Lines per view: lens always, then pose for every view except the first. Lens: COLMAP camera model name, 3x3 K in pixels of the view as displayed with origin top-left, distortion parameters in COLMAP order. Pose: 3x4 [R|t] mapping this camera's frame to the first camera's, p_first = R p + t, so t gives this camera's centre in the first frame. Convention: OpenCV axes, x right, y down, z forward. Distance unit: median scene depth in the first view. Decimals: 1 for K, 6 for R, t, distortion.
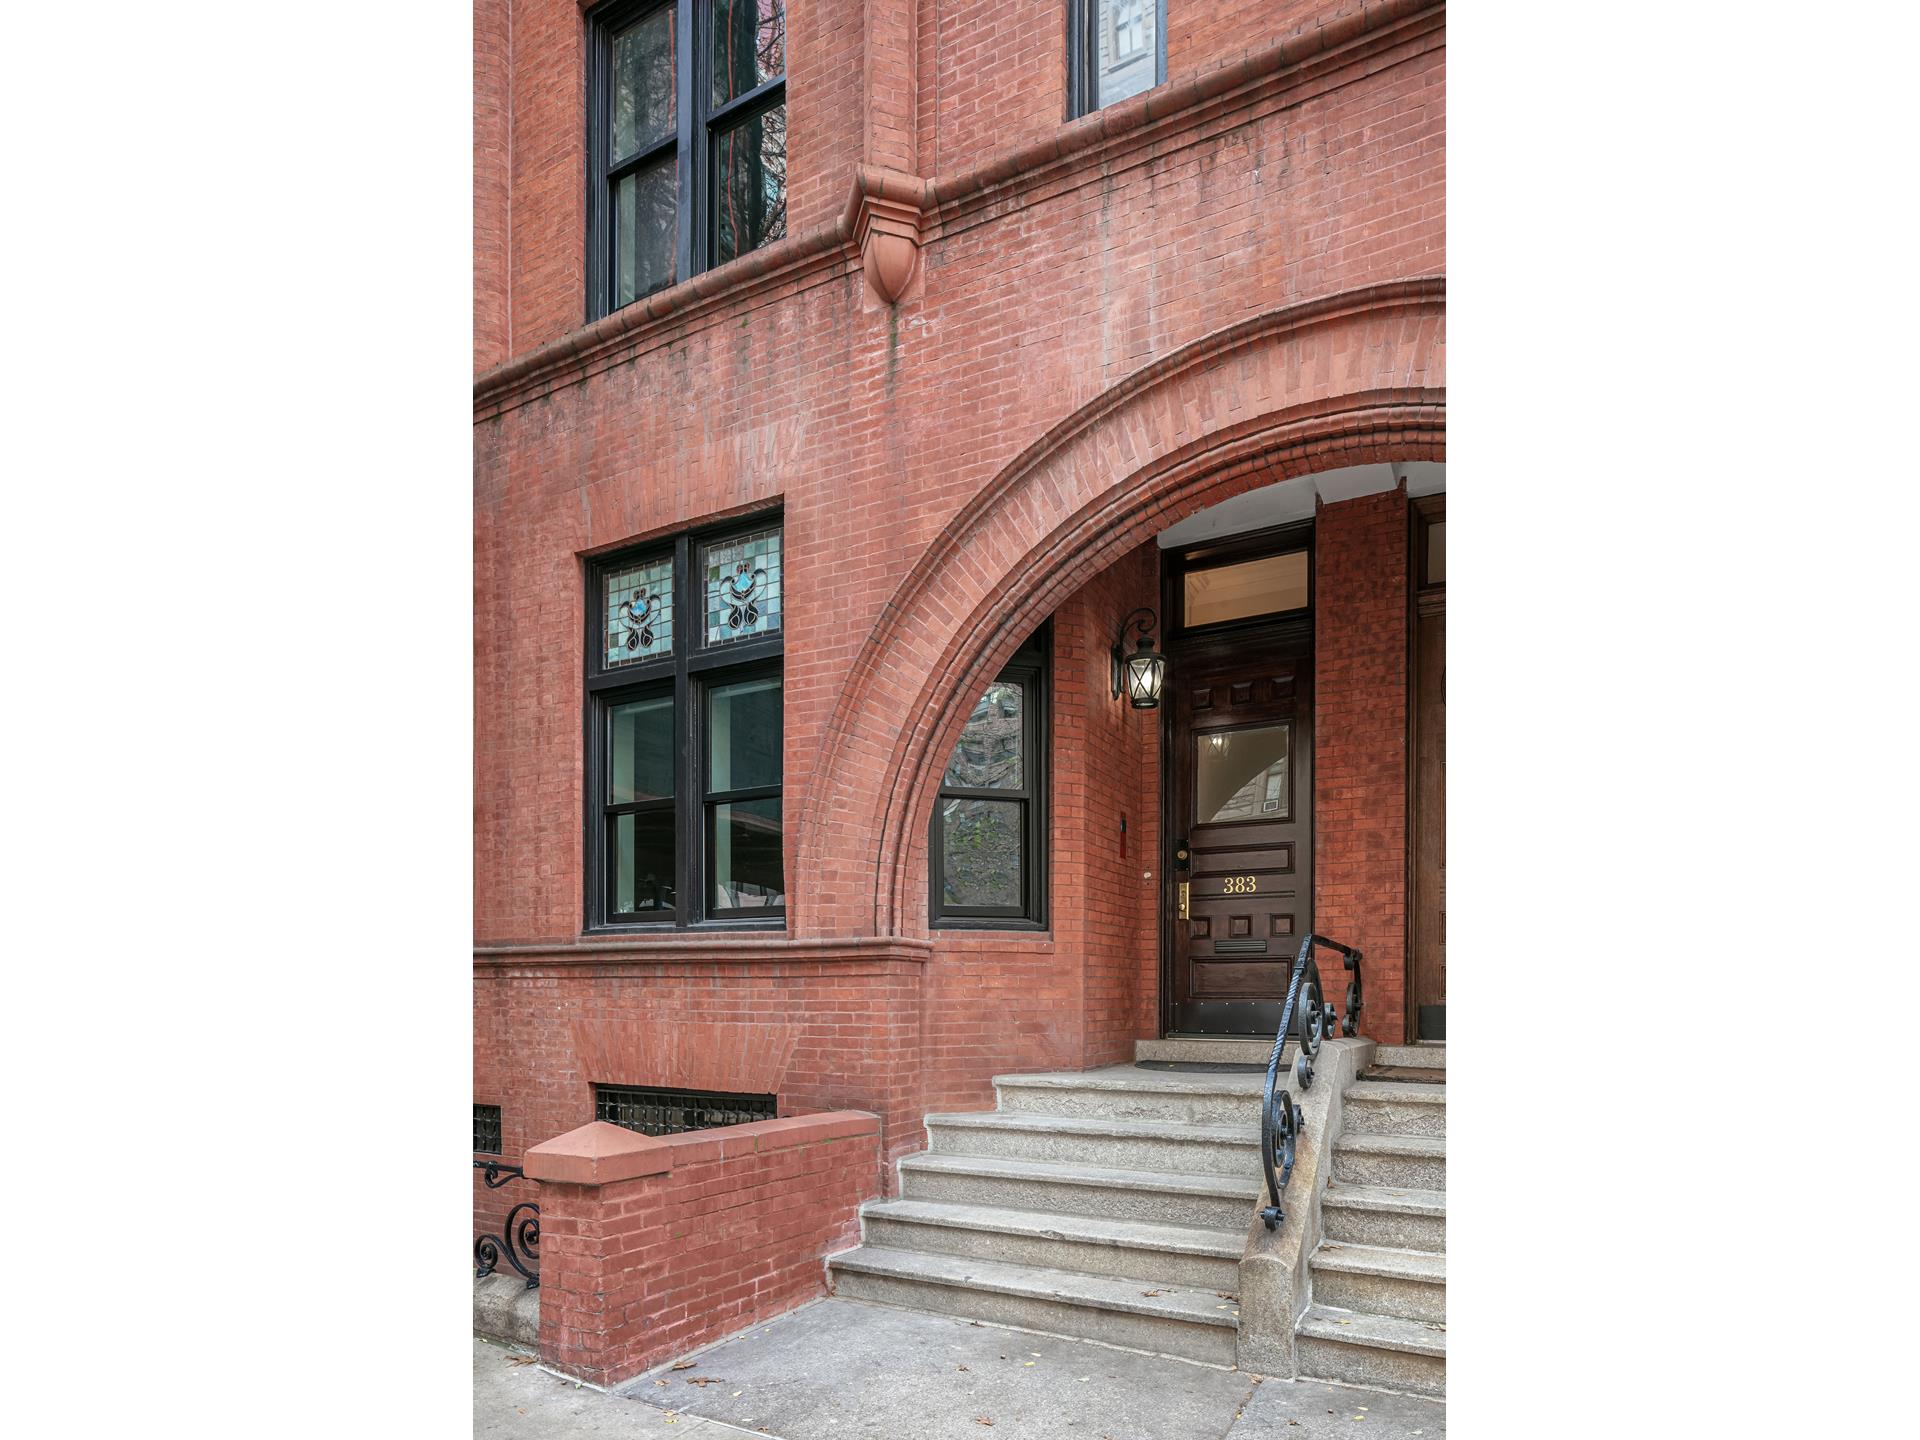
lens RADIAL K [[1404.2, 0, 960.0], [0, 1404.2, 720.0], [0, 0, 1]] dist [-0.007255, -0.003288]
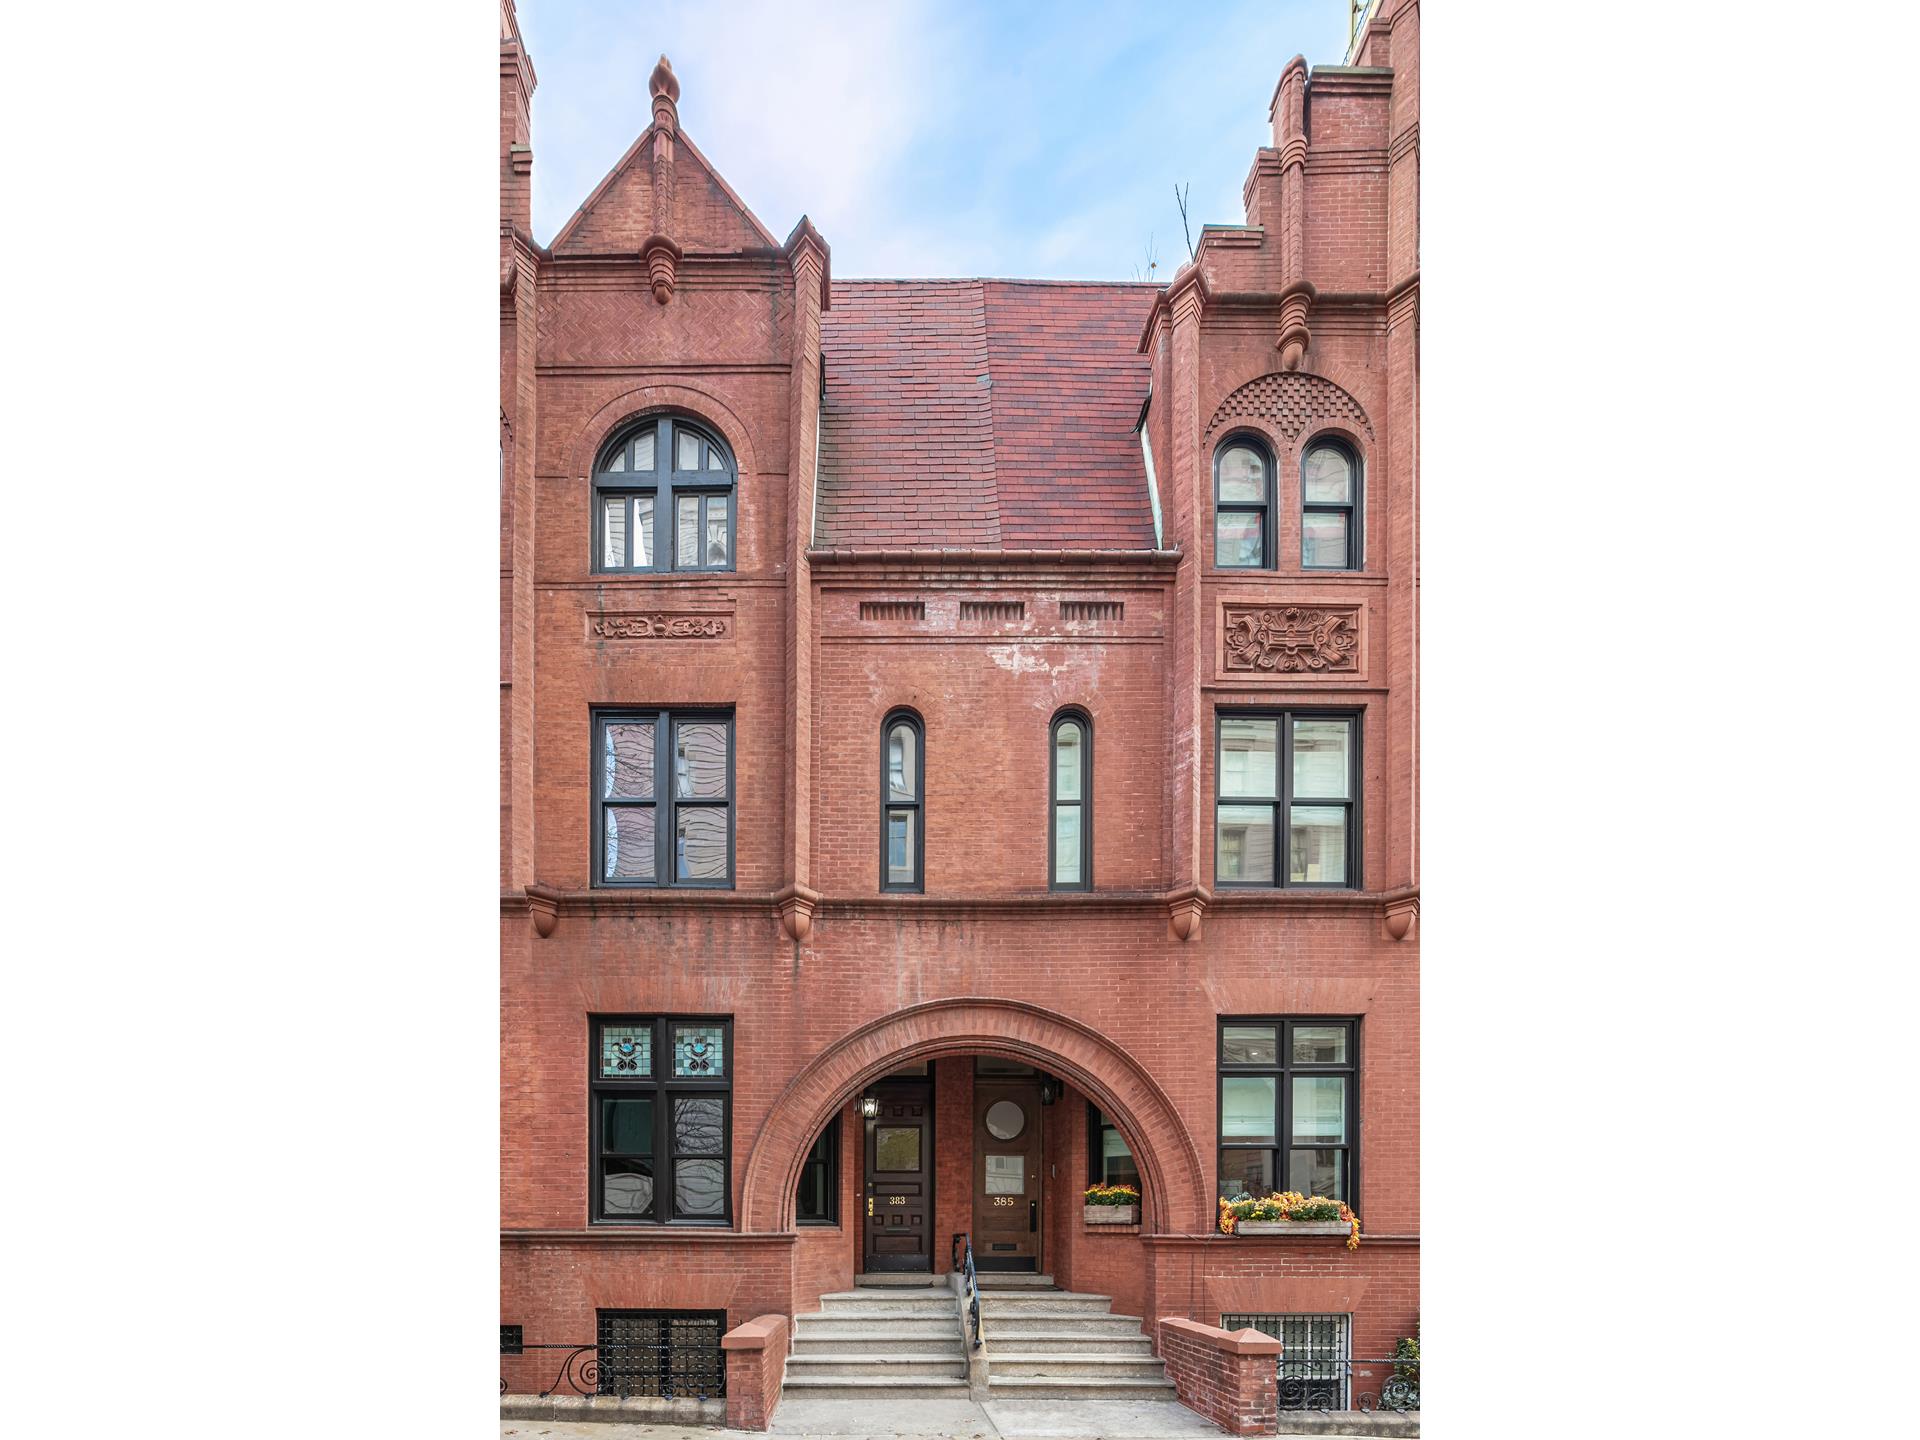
lens RADIAL K [[968.0, 0, 960.0], [0, 968.0, 720.0], [0, 0, 1]] dist [-0.000321, 0.000550]
pose [[0.867609, 0.216603, 0.447591, -0.648910], [-0.087505, 0.952599, -0.291371, -0.199389], [-0.489487, 0.213630, 0.845438, -0.652614]]
